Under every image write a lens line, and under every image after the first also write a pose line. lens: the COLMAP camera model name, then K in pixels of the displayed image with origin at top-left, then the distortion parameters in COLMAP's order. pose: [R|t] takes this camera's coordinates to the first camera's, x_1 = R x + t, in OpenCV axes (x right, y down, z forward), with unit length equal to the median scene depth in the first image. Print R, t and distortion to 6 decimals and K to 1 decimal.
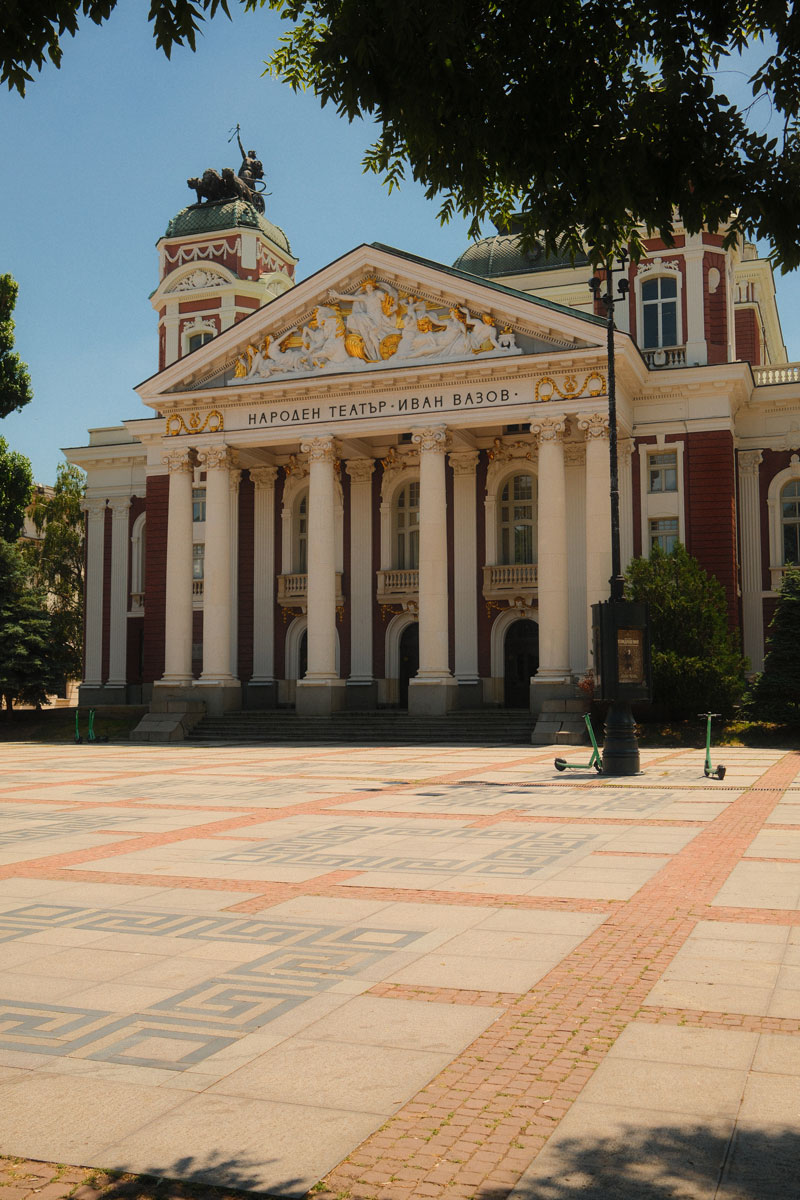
lens RADIAL K [[1217.1, 0, 441.2], [0, 1217.1, 615.4], [0, 0, 1]] dist [0.043476, 0.000000]
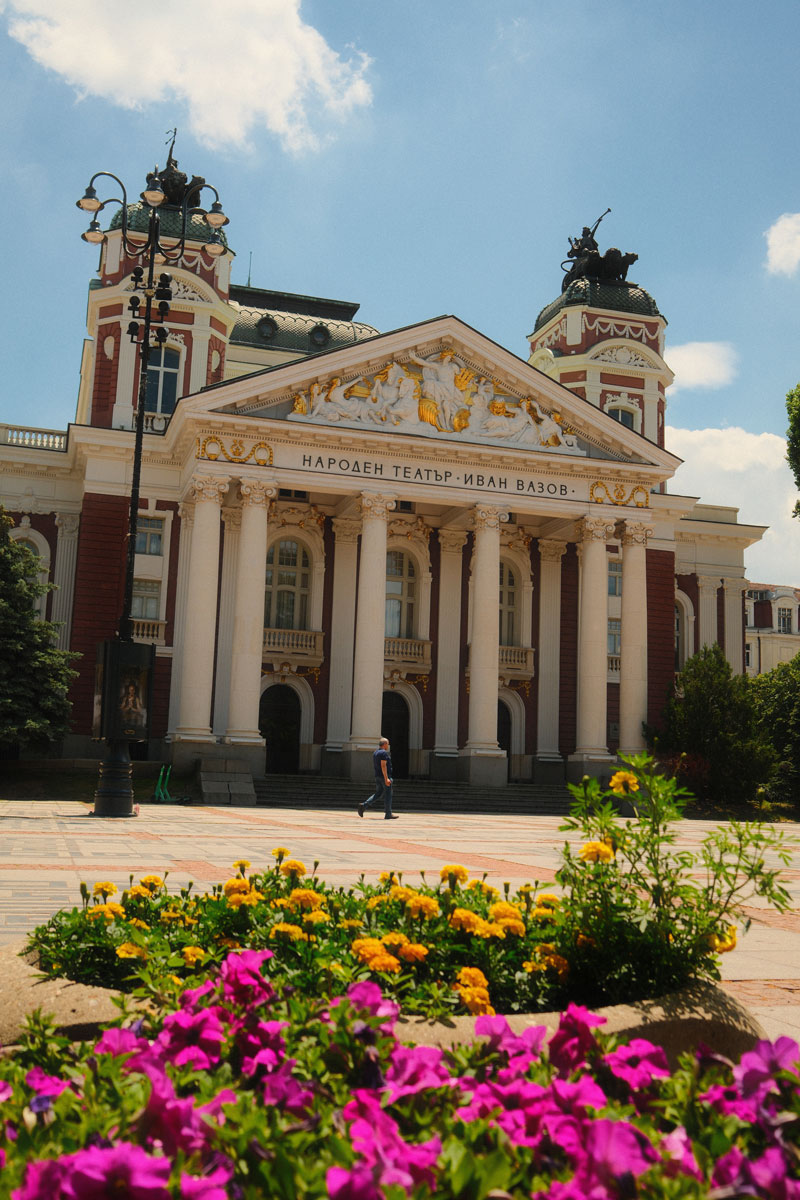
lens RADIAL K [[1217.1, 0, 403.6], [0, 1217.1, 593.9], [0, 0, 1]] dist [0.043476, 0.000000]
pose [[0.816700, 0.131653, 0.561844, -0.624923], [-0.092399, 0.990900, -0.097879, 0.026314], [-0.569617, 0.028024, 0.821432, 0.195640]]
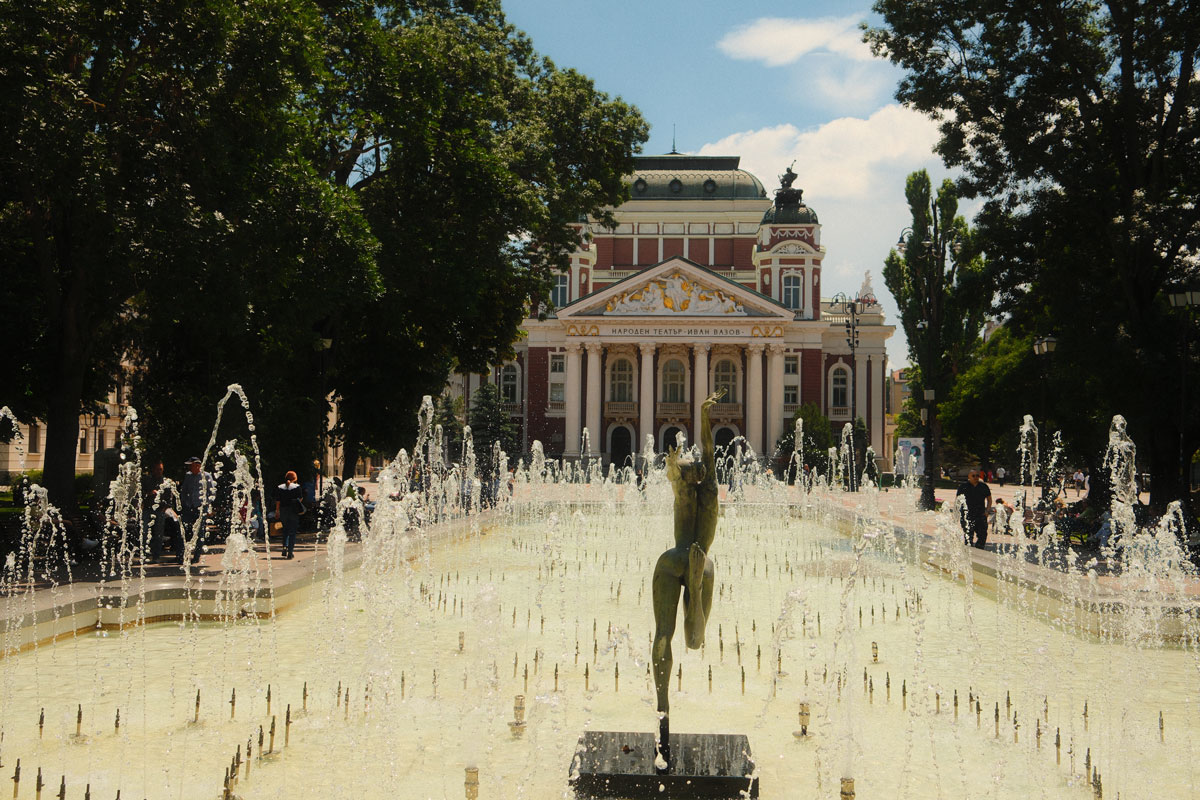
lens RADIAL K [[1217.1, 0, 598.3], [0, 1217.1, 403.0], [0, 0, 1]] dist [0.043476, 0.000000]
pose [[0.961067, 0.034368, 0.274171, -0.781625], [-0.044315, 0.998562, 0.030167, -0.101567], [-0.272740, -0.041143, 0.961208, -1.069513]]
